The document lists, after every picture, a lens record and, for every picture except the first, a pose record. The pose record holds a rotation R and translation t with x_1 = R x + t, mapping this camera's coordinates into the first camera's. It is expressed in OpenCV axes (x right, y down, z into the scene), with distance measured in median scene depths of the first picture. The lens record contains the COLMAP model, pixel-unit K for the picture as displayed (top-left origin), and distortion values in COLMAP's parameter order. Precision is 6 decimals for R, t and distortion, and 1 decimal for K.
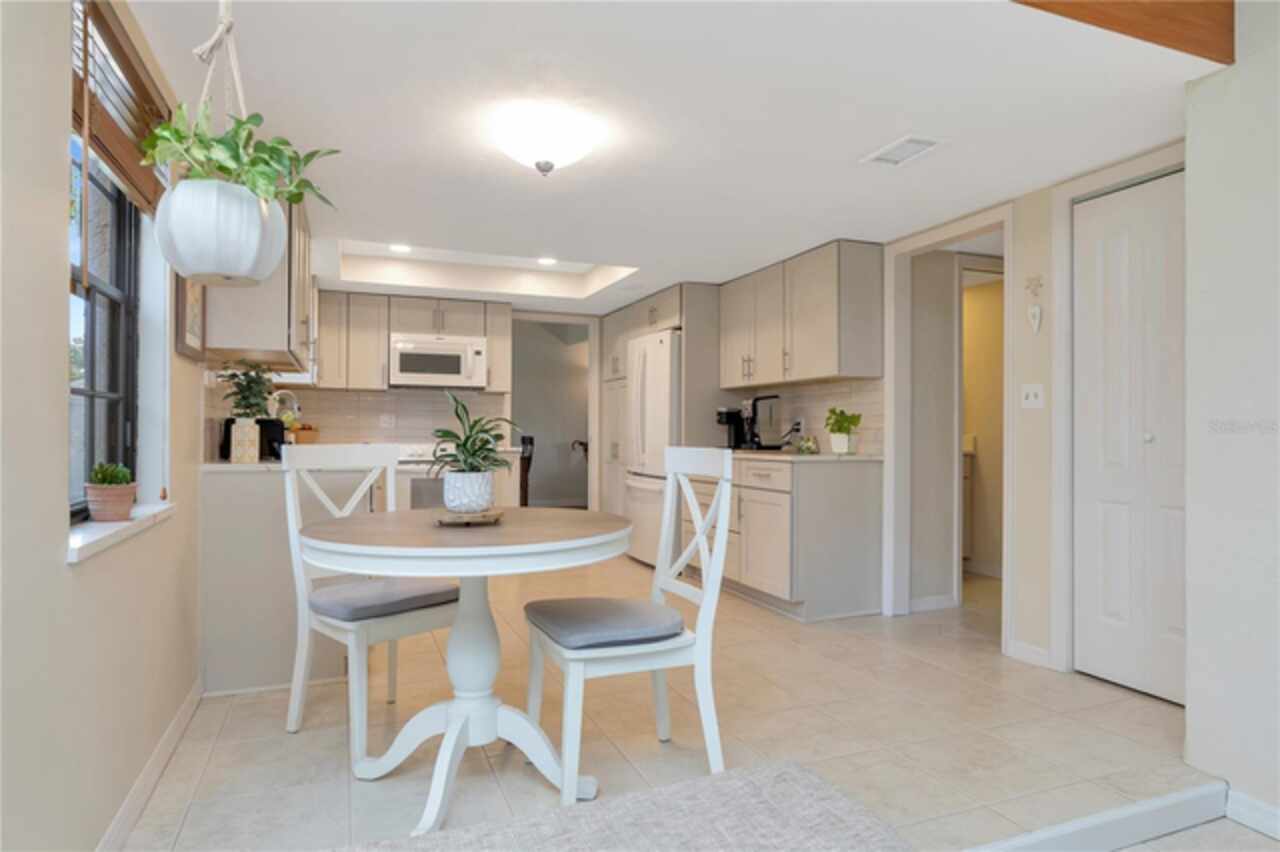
lens RADIAL K [[744.6, 0, 640.0], [0, 744.6, 426.0], [0, 0, 1]] dist [-0.000255, -0.000010]
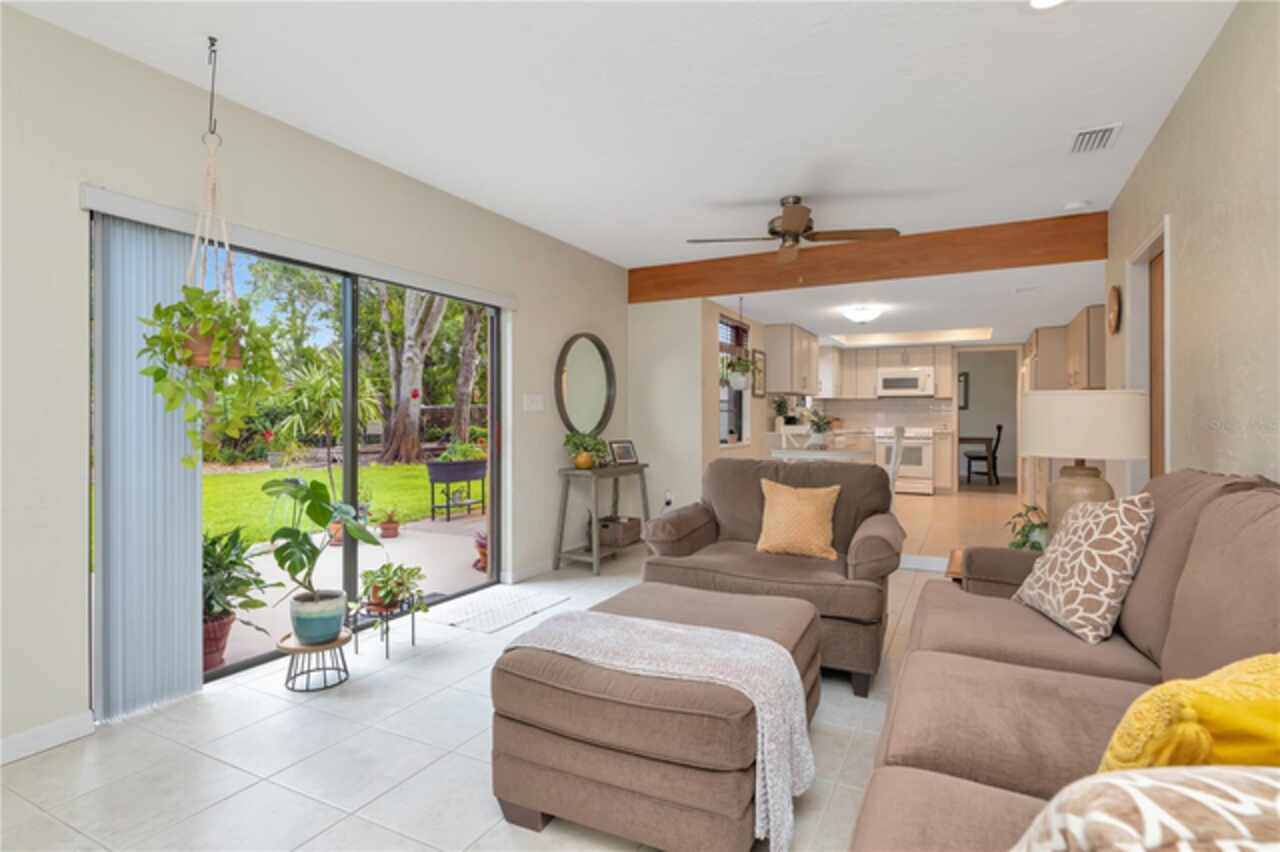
lens RADIAL K [[649.0, 0, 640.0], [0, 649.0, 426.0], [0, 0, 1]] dist [0.000680, -0.017451]
pose [[0.656331, -0.005266, -0.754455, 0.486128], [0.012943, 0.999907, 0.004280, 0.004123], [0.754362, -0.012575, 0.656338, -0.499910]]
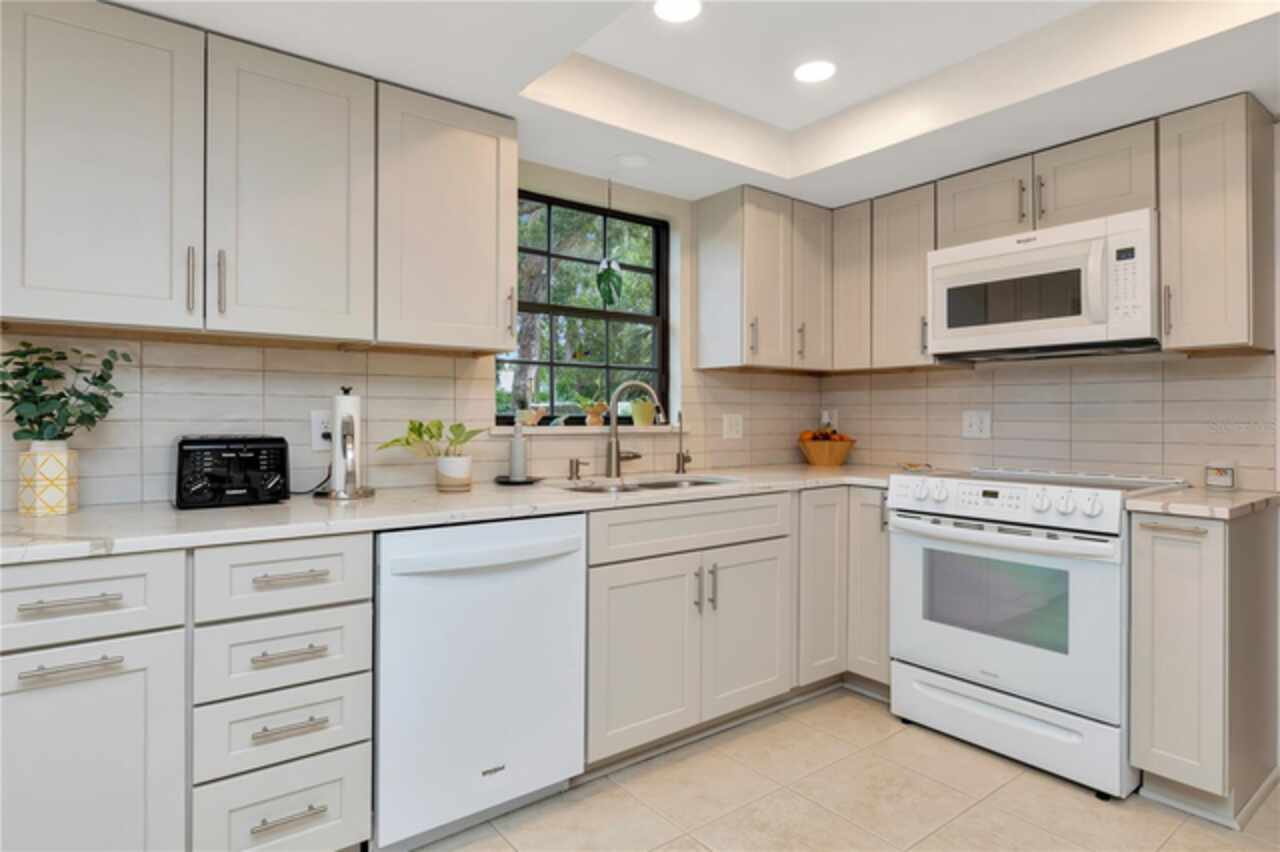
lens RADIAL K [[693.7, 0, 638.7], [0, 693.7, 416.4], [0, 0, 1]] dist [0.003129, 0.000460]
pose [[0.264395, -0.007731, -0.964384, 0.069934], [0.010860, 0.999928, -0.005039, -0.013022], [0.964353, -0.009141, 0.264460, 0.667348]]
